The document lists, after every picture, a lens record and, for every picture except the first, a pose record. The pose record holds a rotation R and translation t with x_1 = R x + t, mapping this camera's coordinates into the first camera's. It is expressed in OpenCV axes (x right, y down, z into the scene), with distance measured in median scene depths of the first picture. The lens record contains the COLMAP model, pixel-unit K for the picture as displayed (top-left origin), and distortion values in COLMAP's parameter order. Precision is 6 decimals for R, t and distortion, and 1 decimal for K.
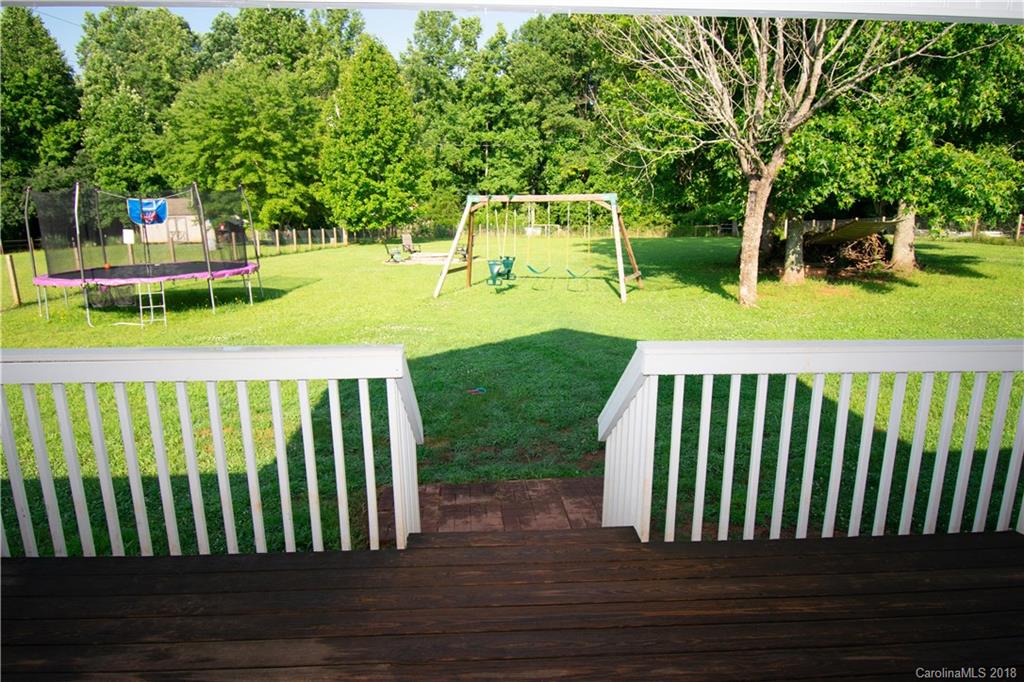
lens RADIAL K [[613.9, 0, 514.2], [0, 613.9, 341.6], [0, 0, 1]] dist [-0.002046, -0.004575]
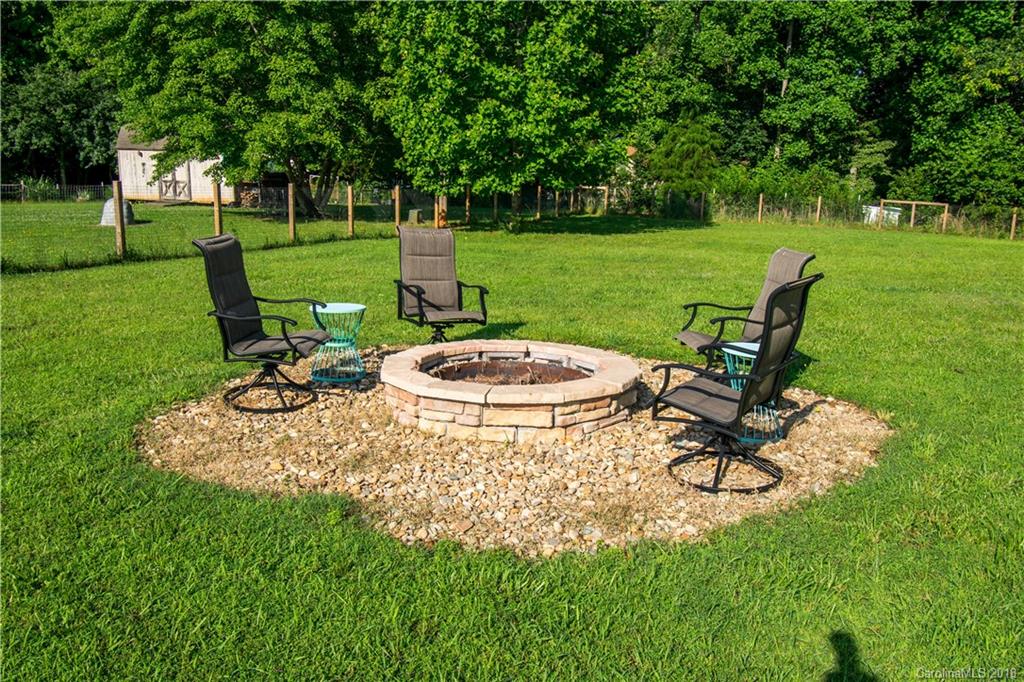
lens RADIAL K [[874.9, 0, 515.5], [0, 874.9, 346.7], [0, 0, 1]] dist [-0.003580, 0.014224]
pose [[0.951042, 0.097169, -0.293390, -0.026195], [-0.100448, 0.994935, 0.003909, -0.056807], [0.292283, 0.025753, 0.955985, 0.299780]]
